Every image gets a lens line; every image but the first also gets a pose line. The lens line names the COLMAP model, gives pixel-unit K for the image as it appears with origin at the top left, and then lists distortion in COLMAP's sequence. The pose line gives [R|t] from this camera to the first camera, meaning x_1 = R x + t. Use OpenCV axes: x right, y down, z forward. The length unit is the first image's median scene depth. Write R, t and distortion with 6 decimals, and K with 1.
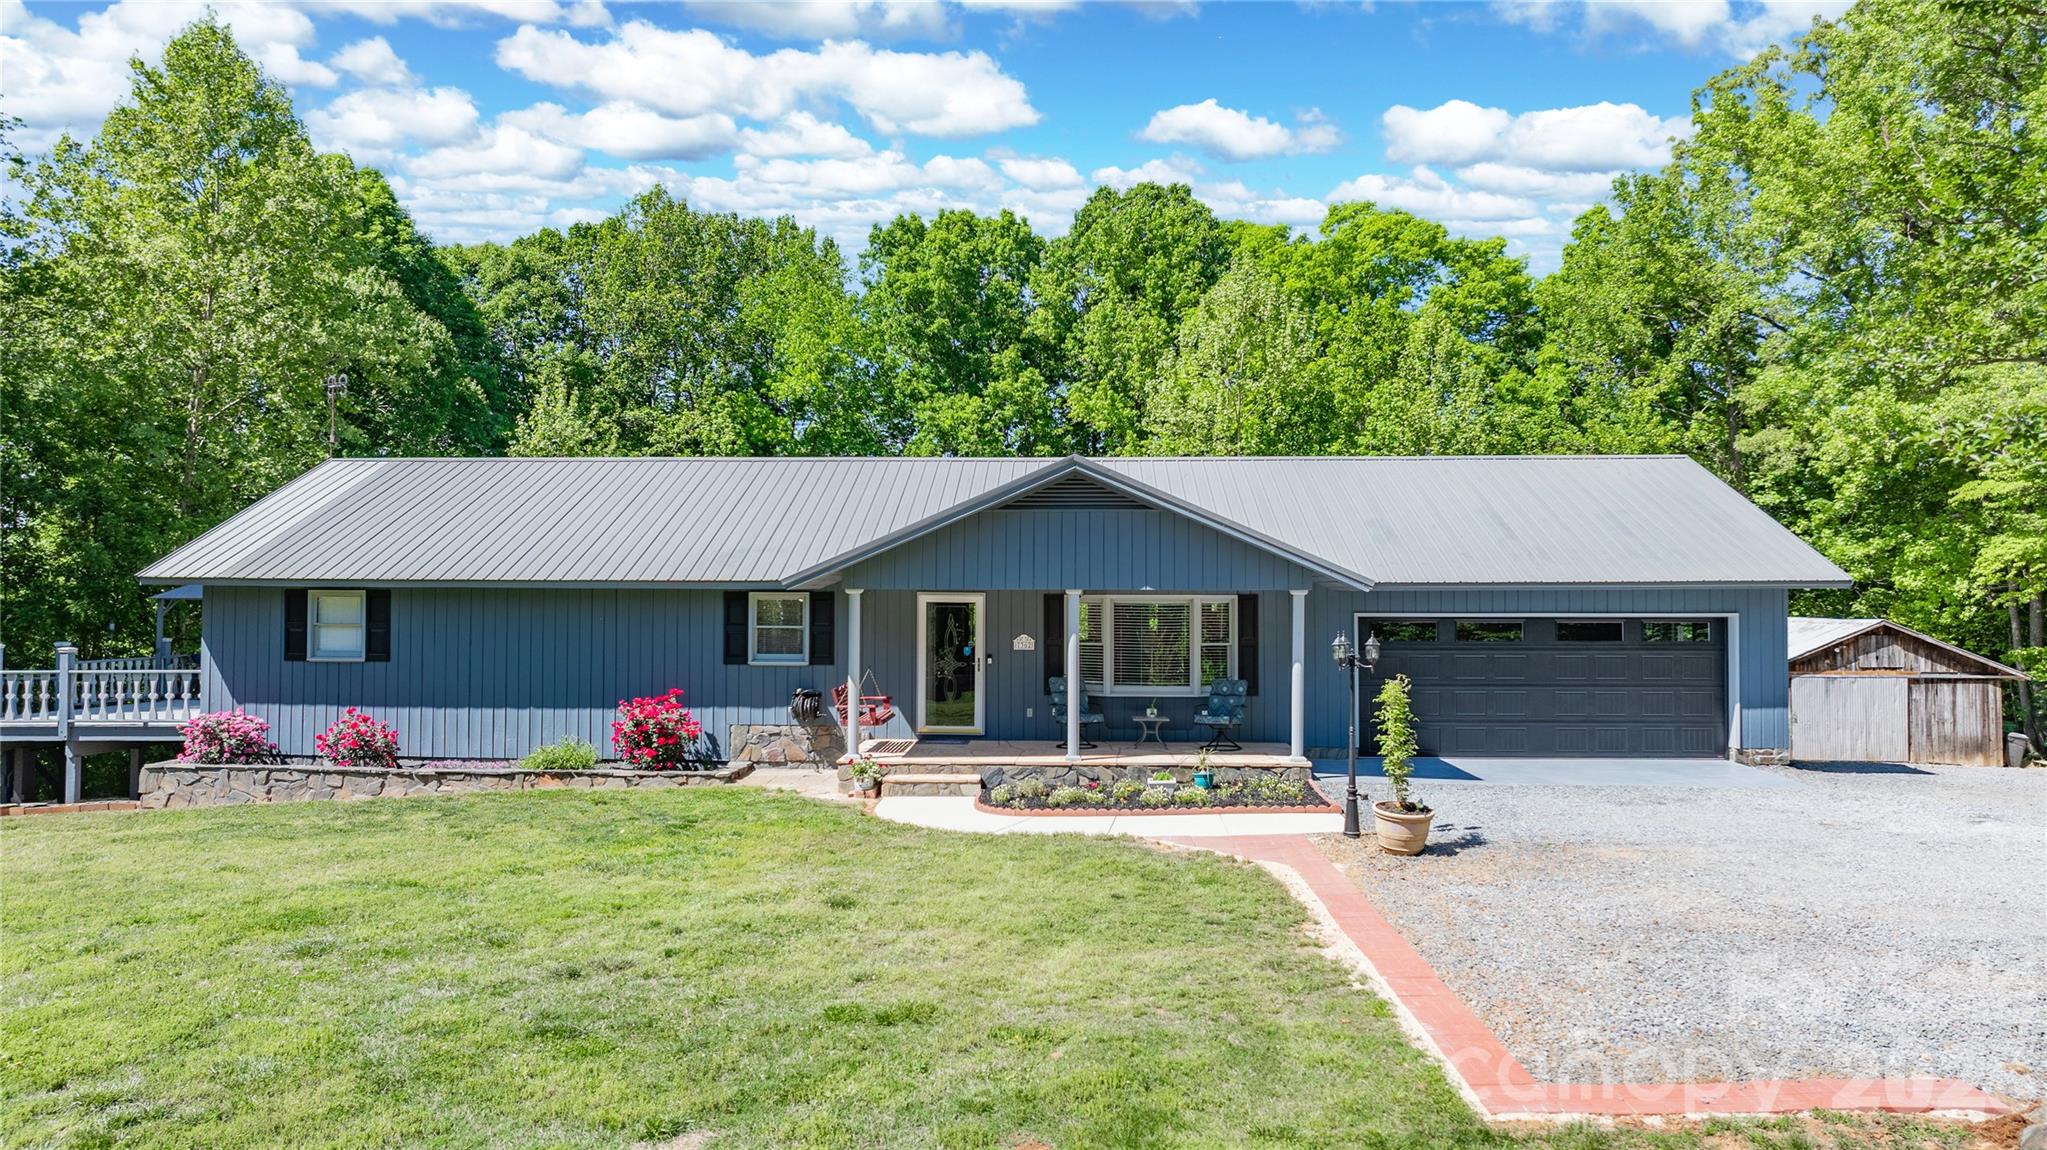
lens RADIAL K [[1461.7, 0, 983.8], [0, 1461.7, 548.5], [0, 0, 1]] dist [-0.030681, -0.000377]
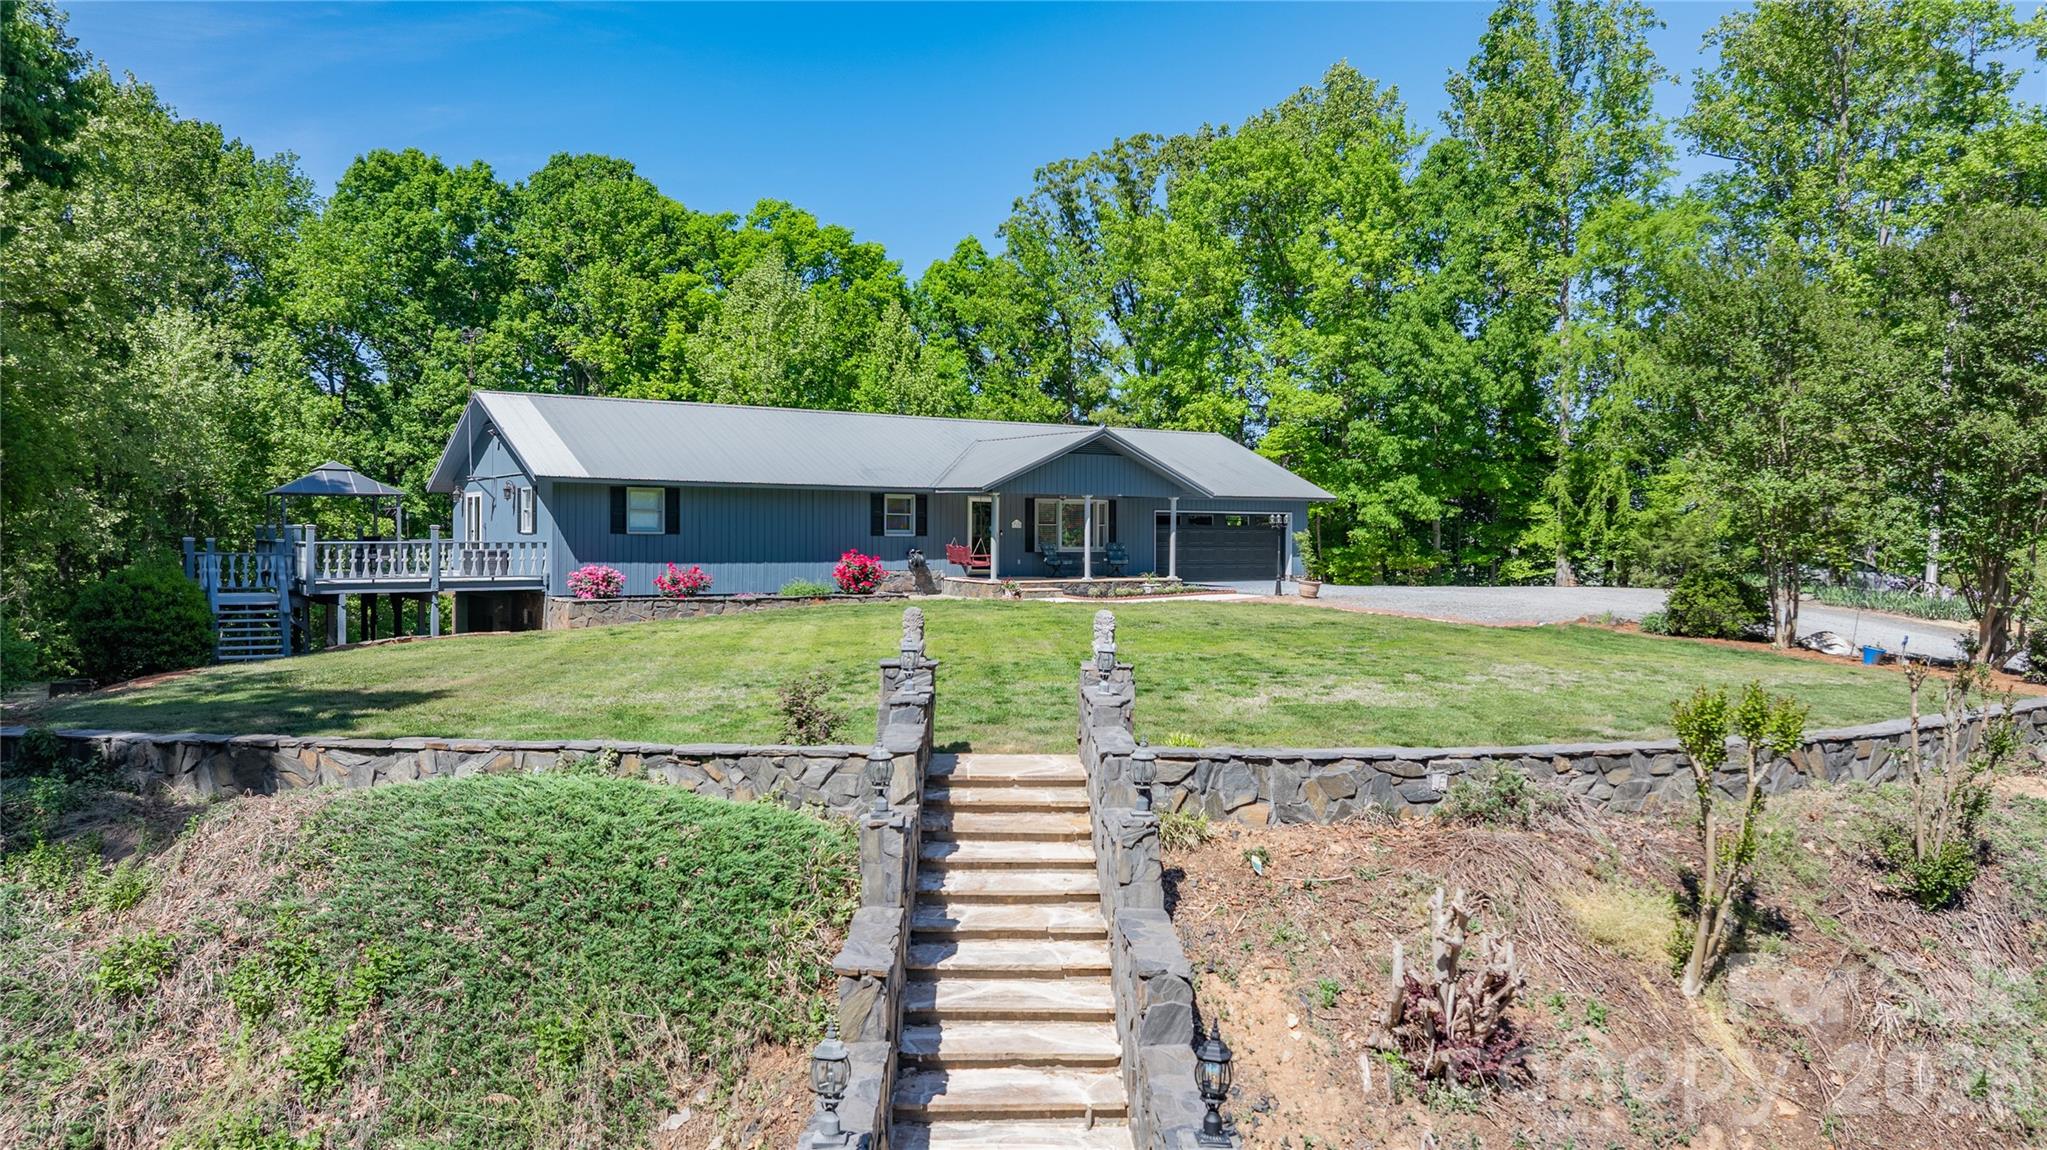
lens RADIAL K [[1449.5, 0, 1010.6], [0, 1449.5, 573.0], [0, 0, 1]] dist [-0.026594, 0.000163]
pose [[0.802649, -0.013328, 0.596303, -1.079341], [-0.026739, 0.997941, 0.058298, 0.019803], [-0.595852, -0.062737, 0.800640, -0.473980]]
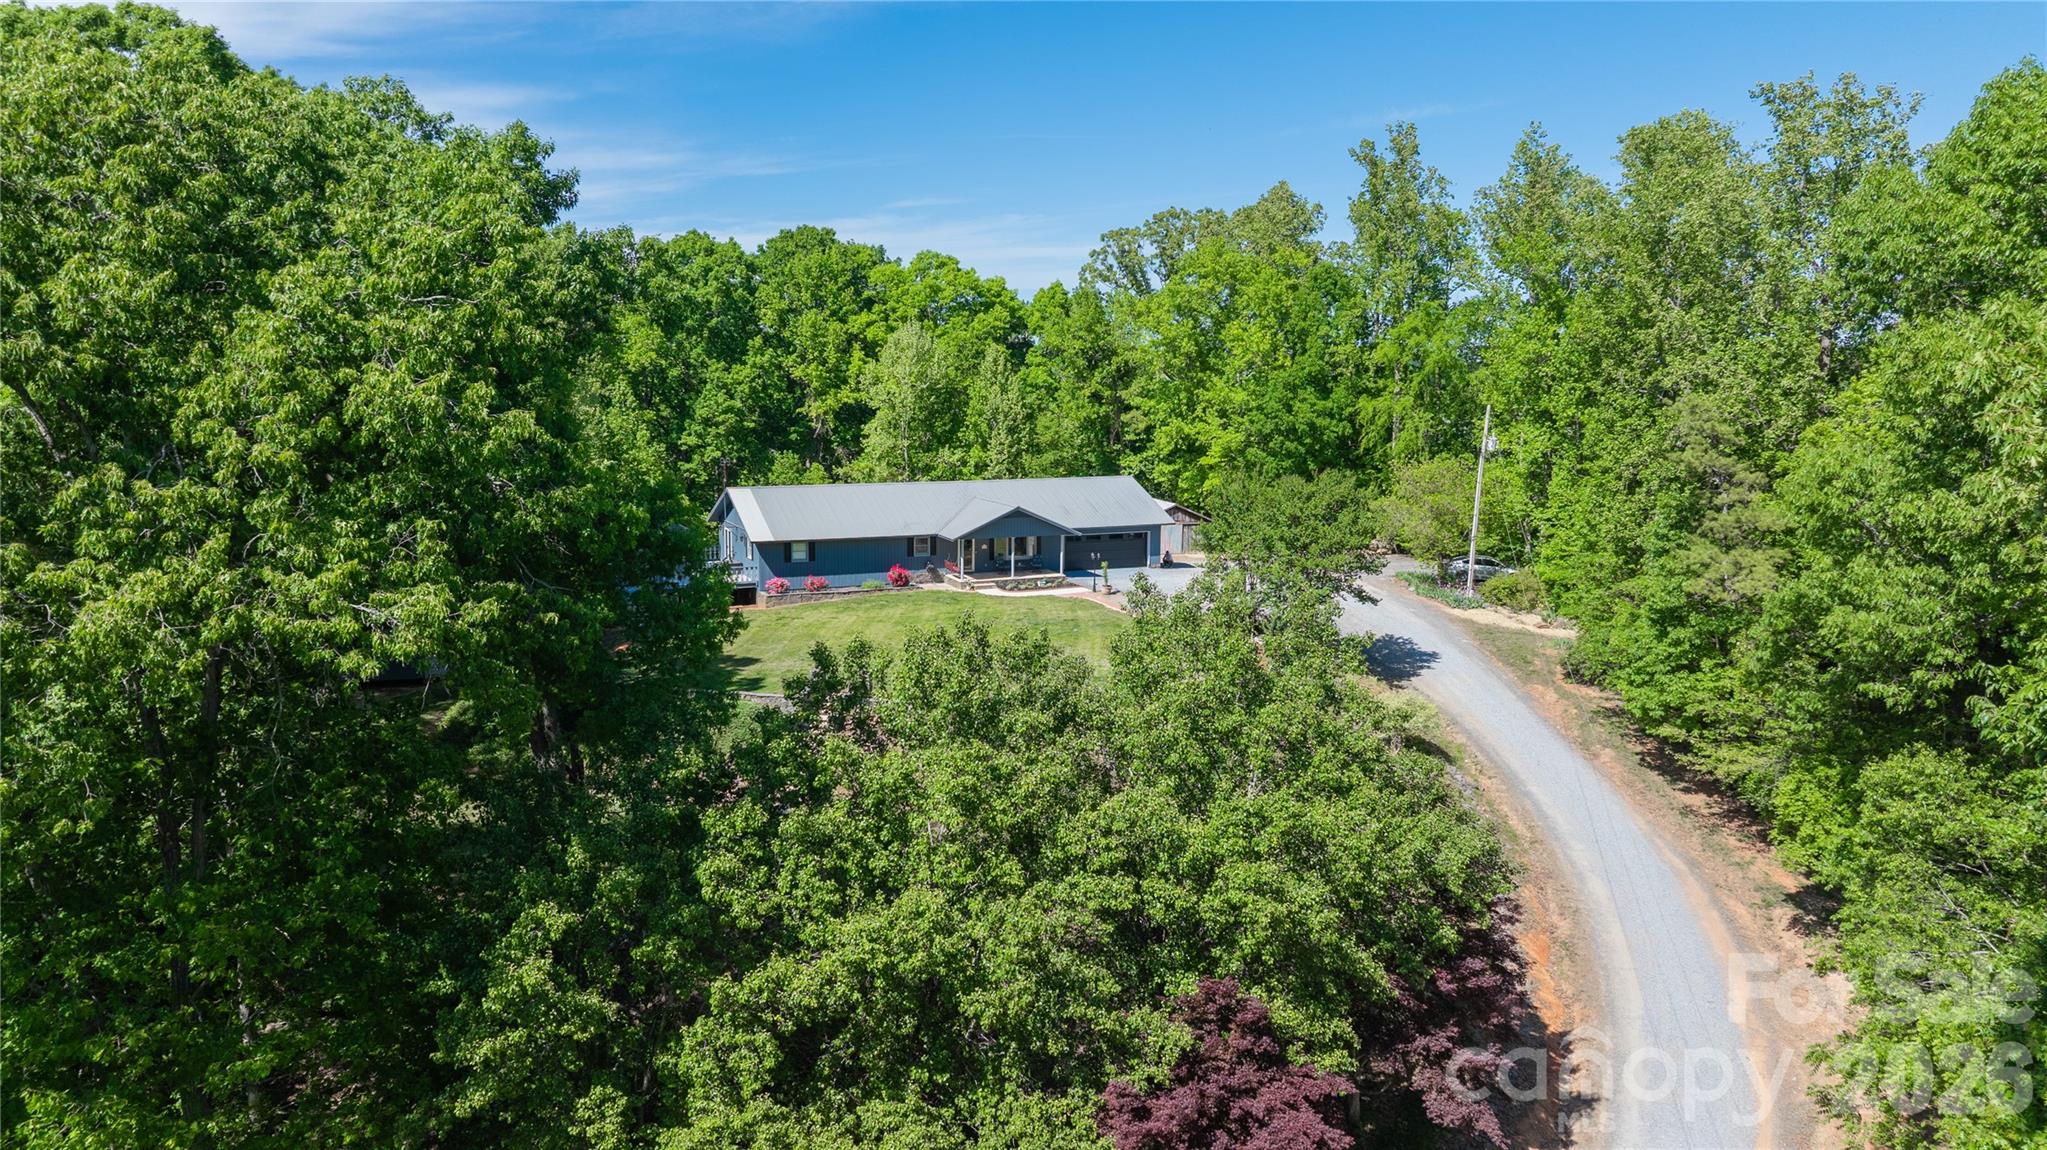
lens RADIAL K [[1461.7, 0, 983.8], [0, 1461.7, 548.5], [0, 0, 1]] dist [-0.030681, -0.000377]
pose [[0.903592, -0.055004, 0.424847, -1.570792], [-0.015038, 0.987039, 0.159774, -0.532407], [-0.428129, -0.150759, 0.891054, -2.348752]]
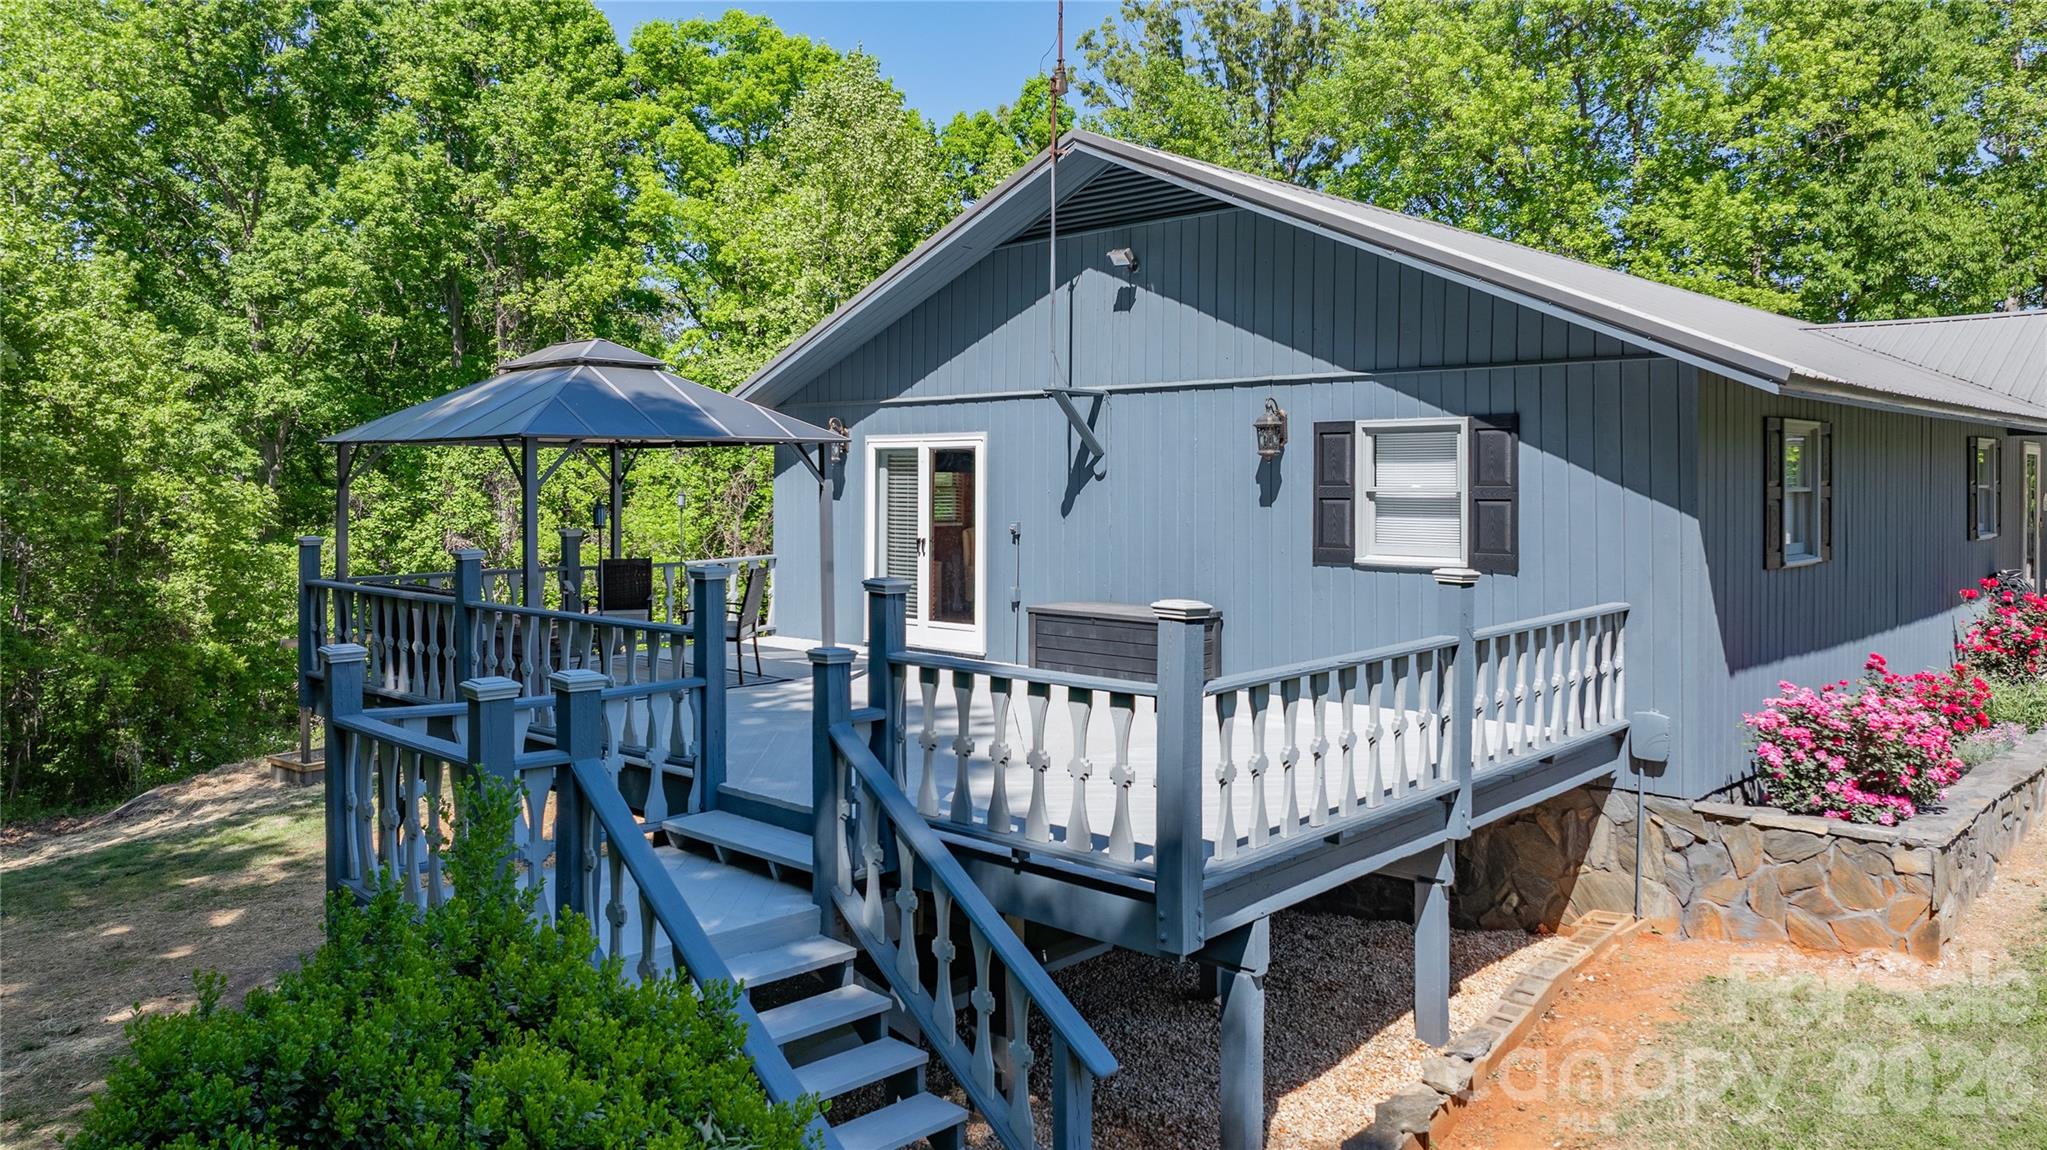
lens RADIAL K [[1472.1, 0, 1024.2], [0, 1472.1, 479.5], [0, 0, 1]] dist [0.056219, -0.265160]
pose [[0.649584, -0.005660, 0.760269, -1.023074], [-0.024593, 0.999293, 0.028452, 0.044535], [-0.759892, -0.037179, 0.648985, 0.918078]]
